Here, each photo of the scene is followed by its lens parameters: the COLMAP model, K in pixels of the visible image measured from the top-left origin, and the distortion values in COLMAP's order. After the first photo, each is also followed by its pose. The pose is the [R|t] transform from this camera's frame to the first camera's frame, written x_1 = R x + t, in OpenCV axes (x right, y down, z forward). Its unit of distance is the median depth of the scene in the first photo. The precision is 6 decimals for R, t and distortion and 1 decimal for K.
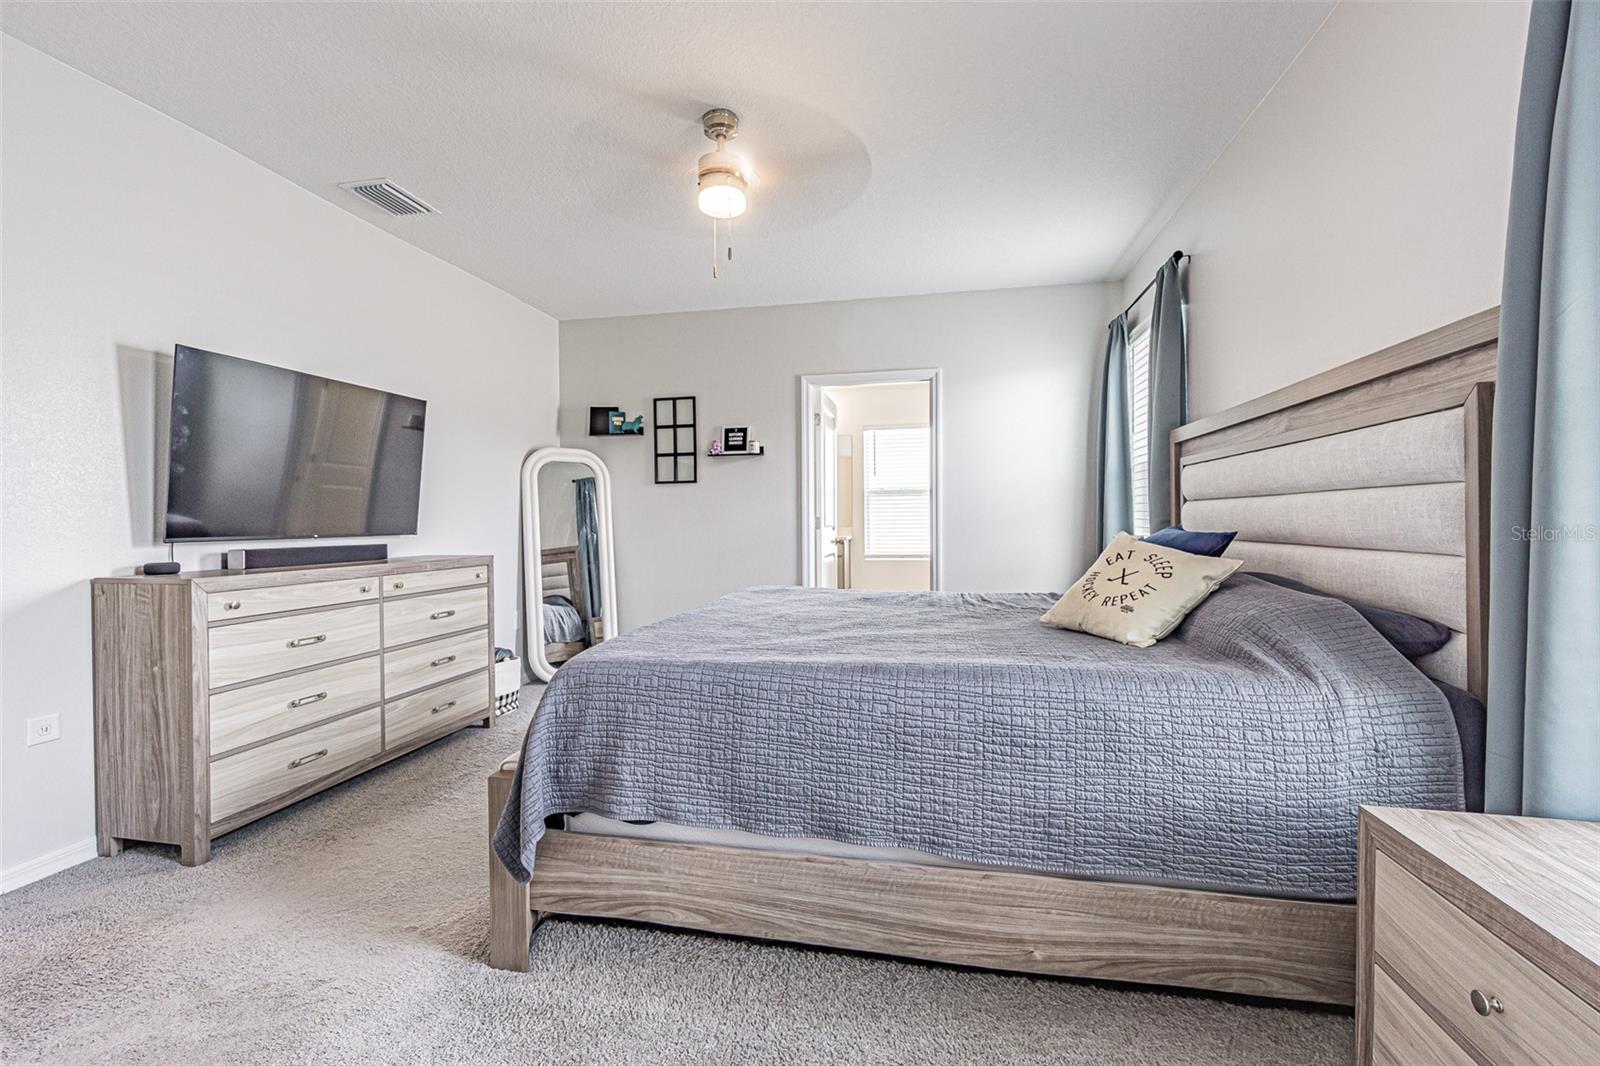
lens RADIAL K [[702.4, 0, 796.8], [0, 702.4, 529.2], [0, 0, 1]] dist [-0.003297, 0.000033]
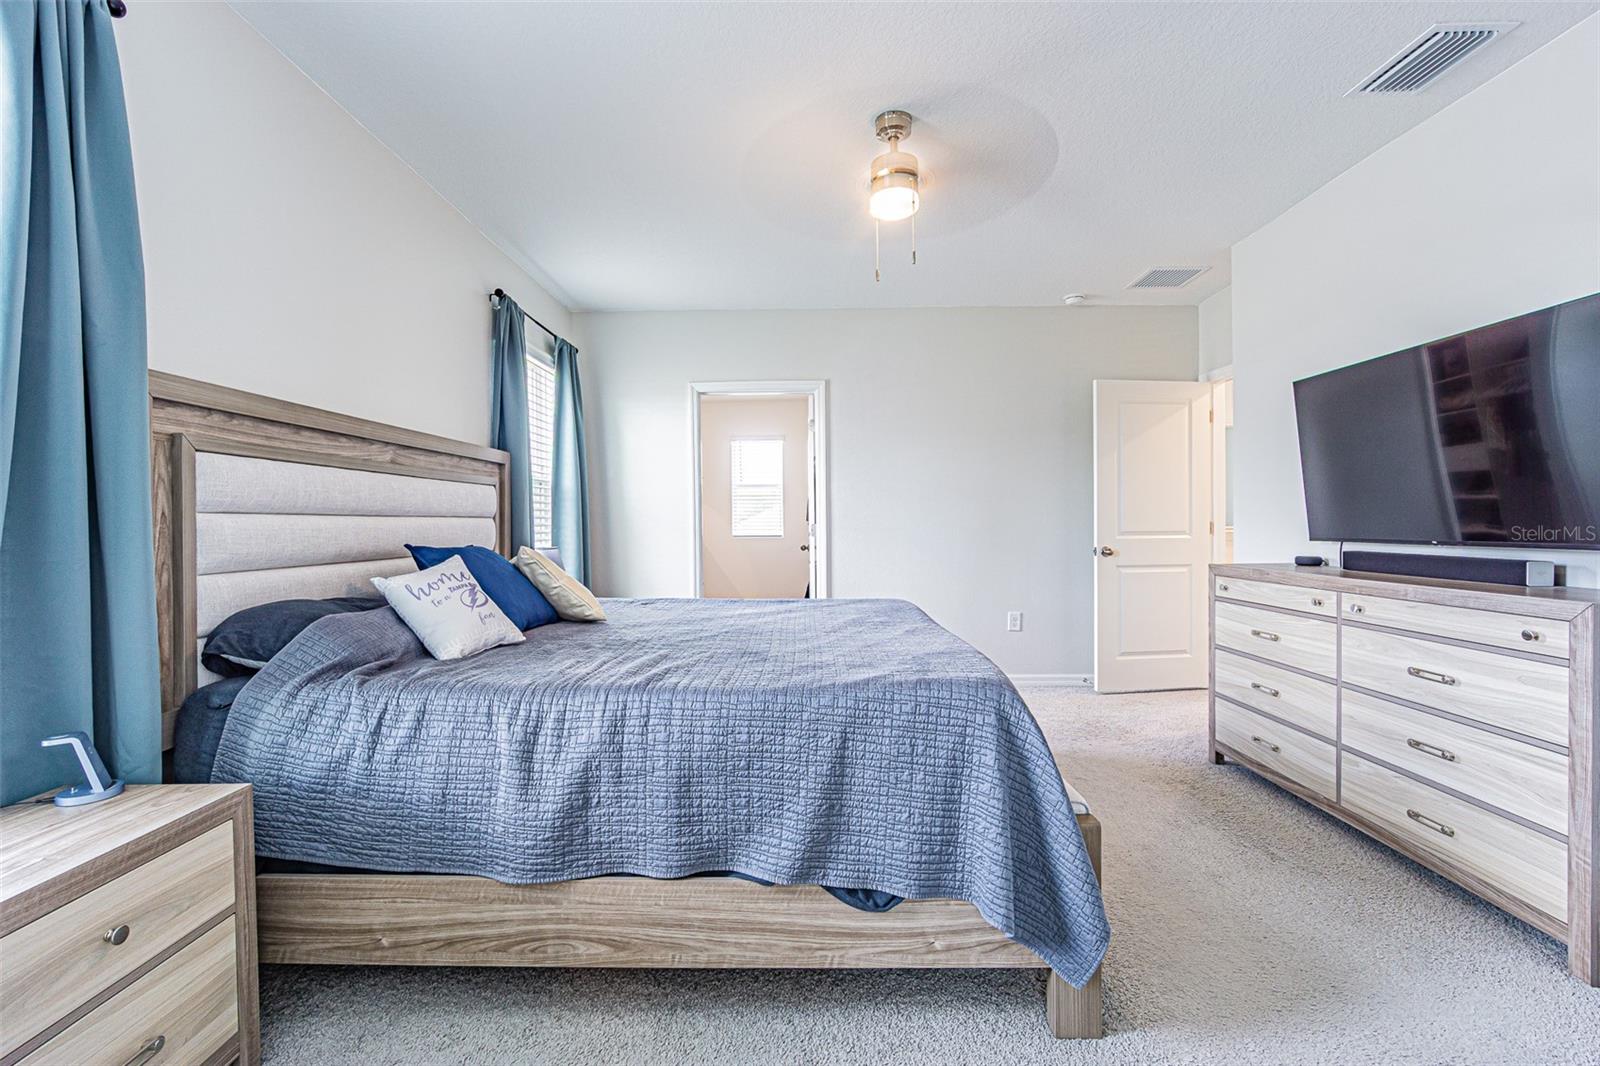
lens RADIAL K [[702.4, 0, 798.0], [0, 702.4, 531.7], [0, 0, 1]] dist [-0.003297, 0.000033]
pose [[-0.985016, 0.016736, -0.171647, 0.172222], [0.012997, 0.999654, 0.022885, -0.030678], [0.171971, 0.020311, -0.984893, 1.694919]]
